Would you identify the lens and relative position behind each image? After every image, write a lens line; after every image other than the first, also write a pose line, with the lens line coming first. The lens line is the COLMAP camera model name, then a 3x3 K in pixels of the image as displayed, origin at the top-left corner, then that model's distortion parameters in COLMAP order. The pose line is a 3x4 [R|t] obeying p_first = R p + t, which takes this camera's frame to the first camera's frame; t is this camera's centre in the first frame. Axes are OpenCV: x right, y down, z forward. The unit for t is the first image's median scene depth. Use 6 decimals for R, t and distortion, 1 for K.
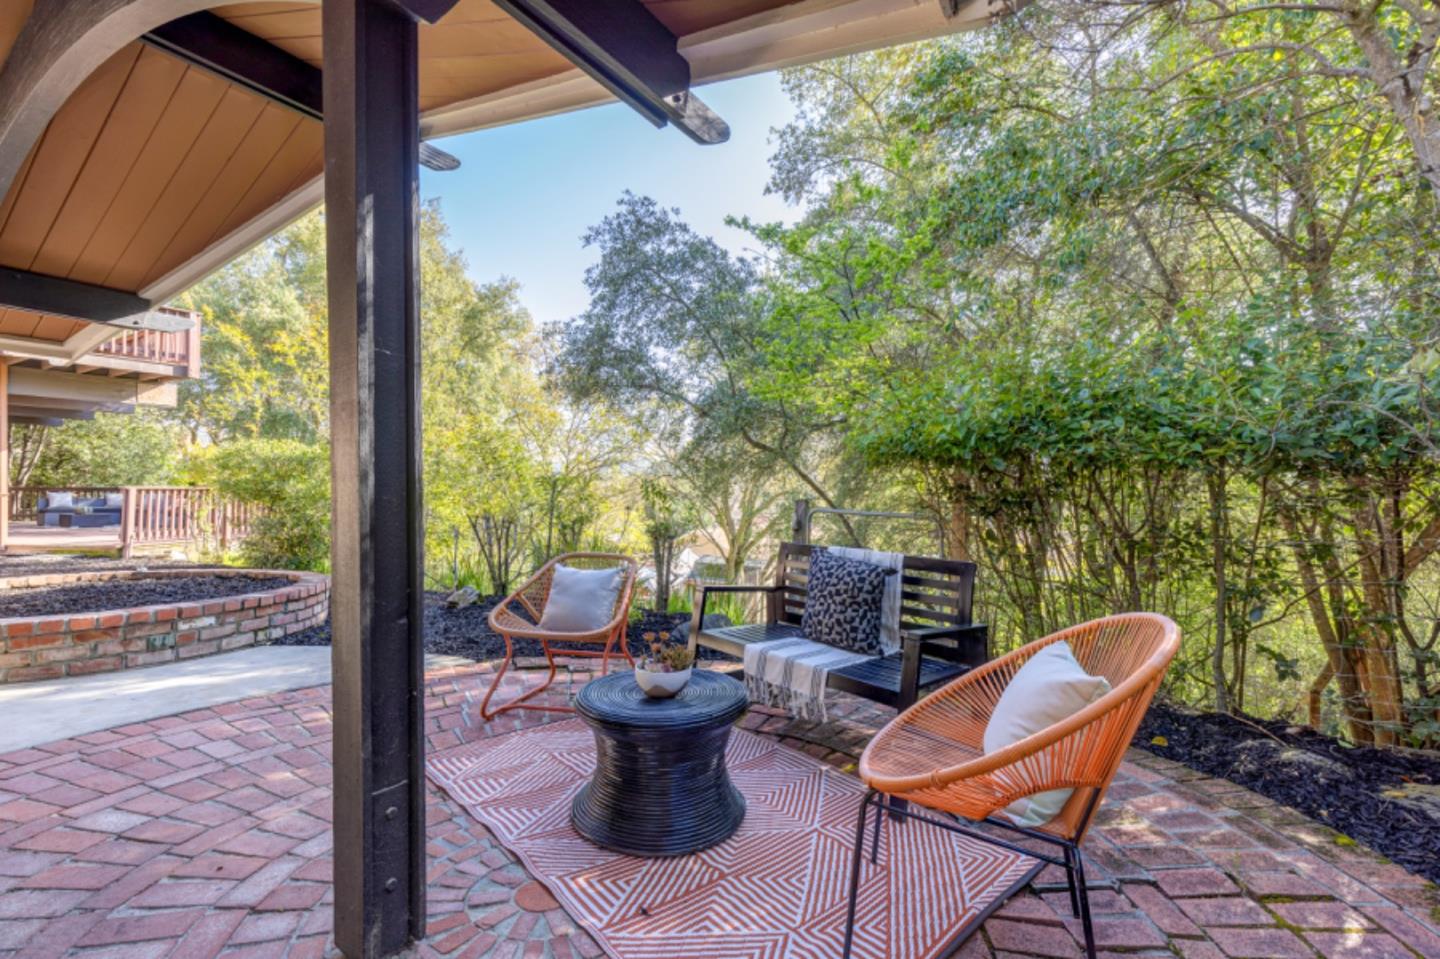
lens RADIAL K [[643.8, 0, 728.3], [0, 643.8, 483.7], [0, 0, 1]] dist [0.009231, -0.000554]
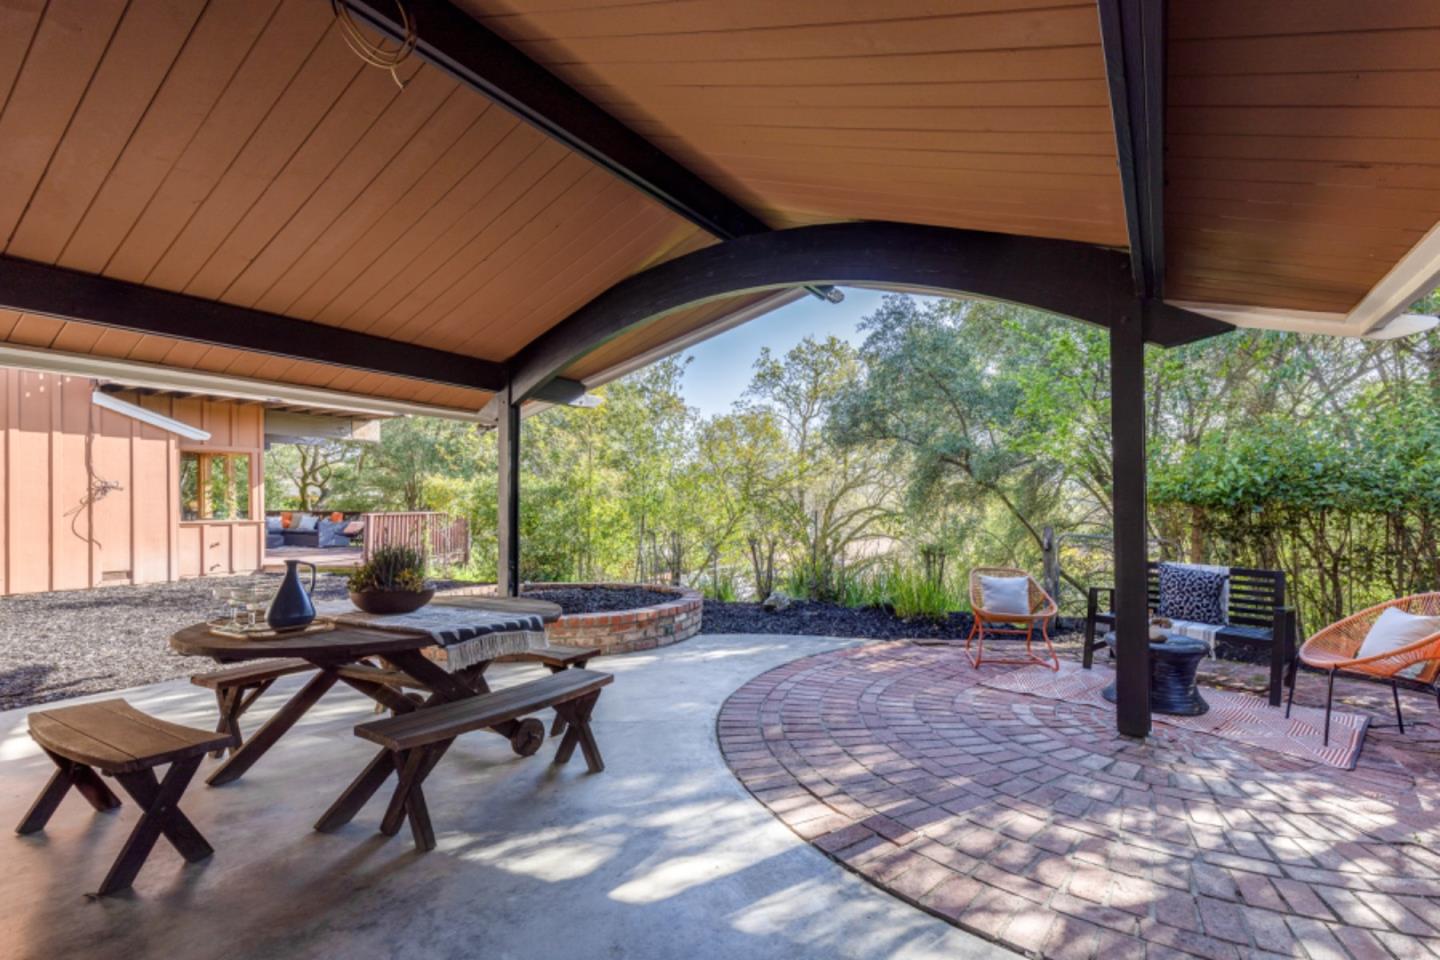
lens RADIAL K [[682.7, 0, 726.6], [0, 682.7, 493.1], [0, 0, 1]] dist [0.011436, -0.000049]
pose [[0.999938, -0.007104, 0.008583, -0.736504], [0.007113, 0.999974, -0.001096, -0.063598], [-0.008575, 0.001157, 0.999963, -0.547840]]
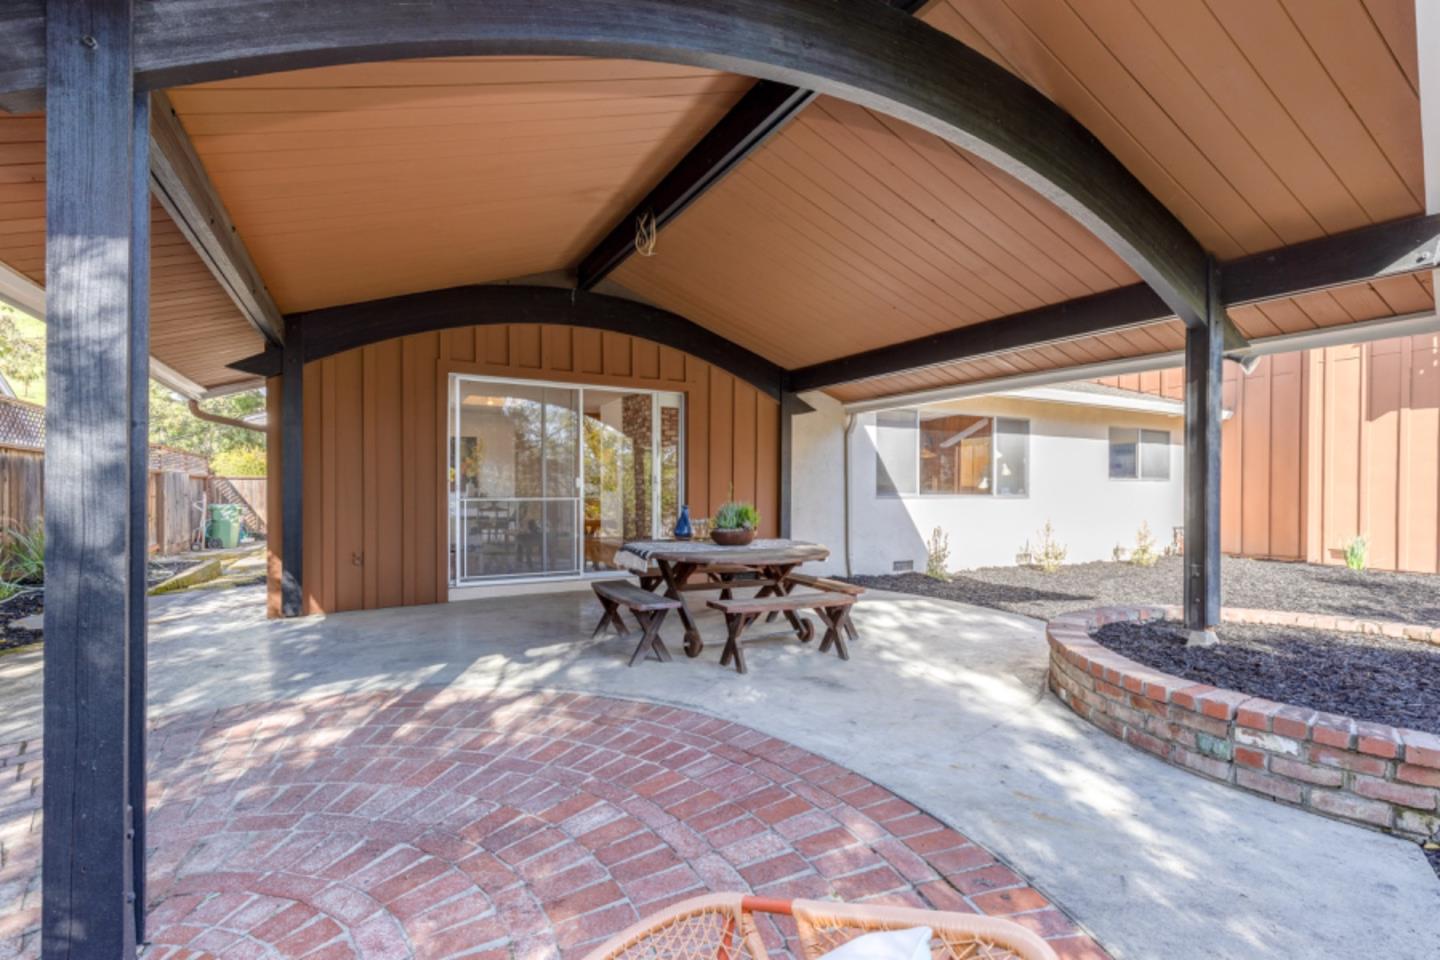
lens RADIAL K [[664.3, 0, 723.8], [0, 664.3, 484.1], [0, 0, 1]] dist [0.003781, -0.000078]
pose [[-0.486047, -0.009075, -0.873886, -0.008702], [0.005433, 0.999895, -0.013406, -0.025312], [0.873916, -0.011263, -0.485947, 0.870119]]
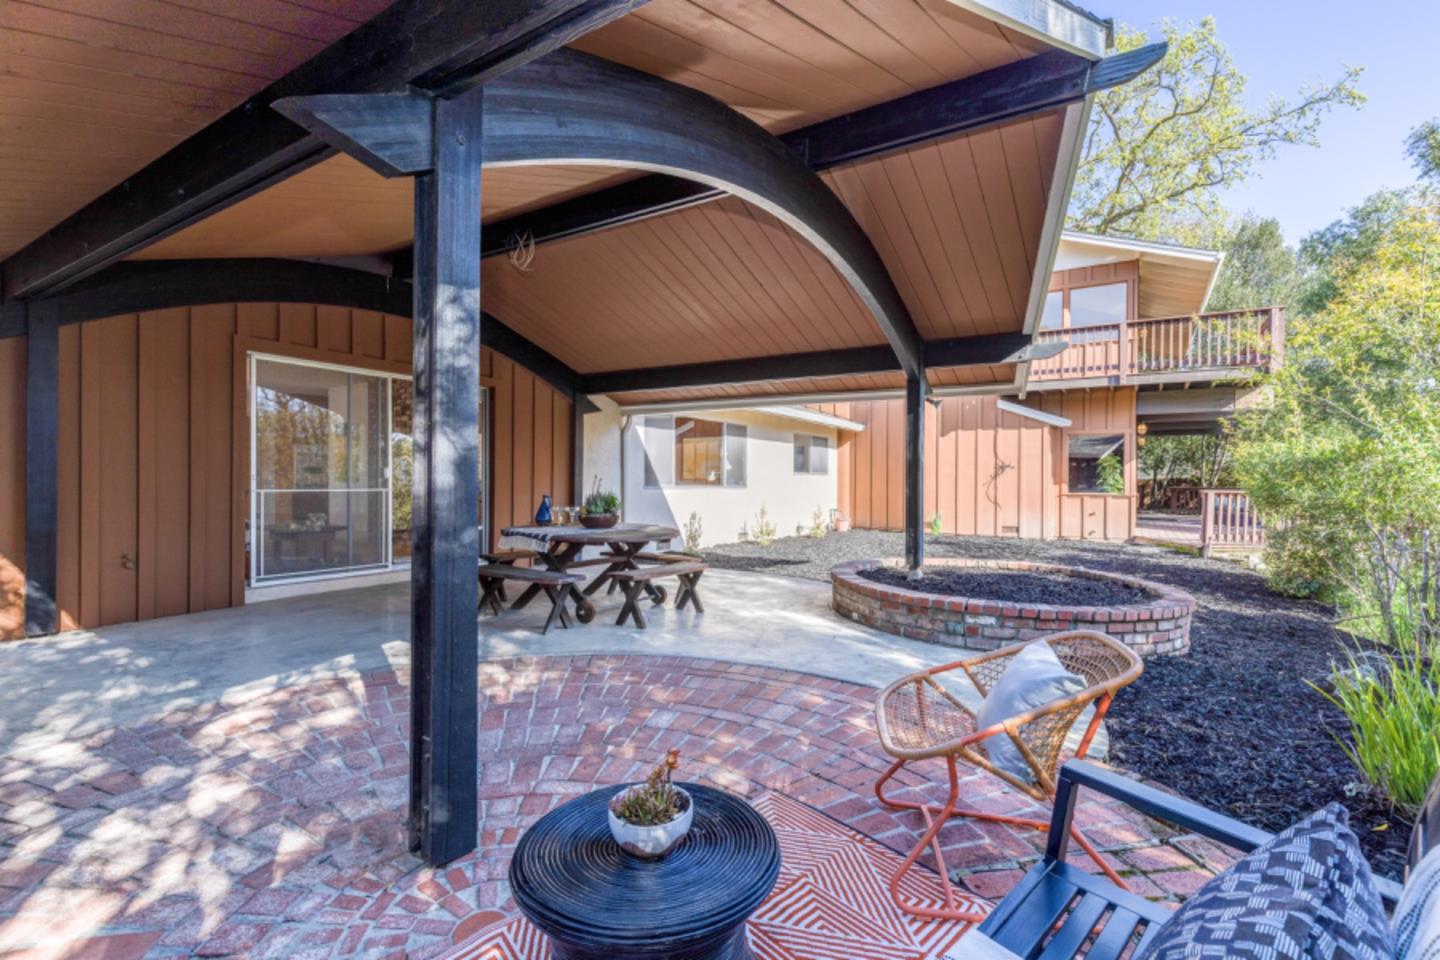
lens RADIAL K [[643.8, 0, 728.3], [0, 643.8, 484.2], [0, 0, 1]] dist [0.009231, -0.000554]
pose [[-0.007109, 0.002812, -0.999971, 0.312365], [0.005015, 0.999984, 0.002777, -0.027197], [0.999962, -0.004995, -0.007123, 0.575874]]
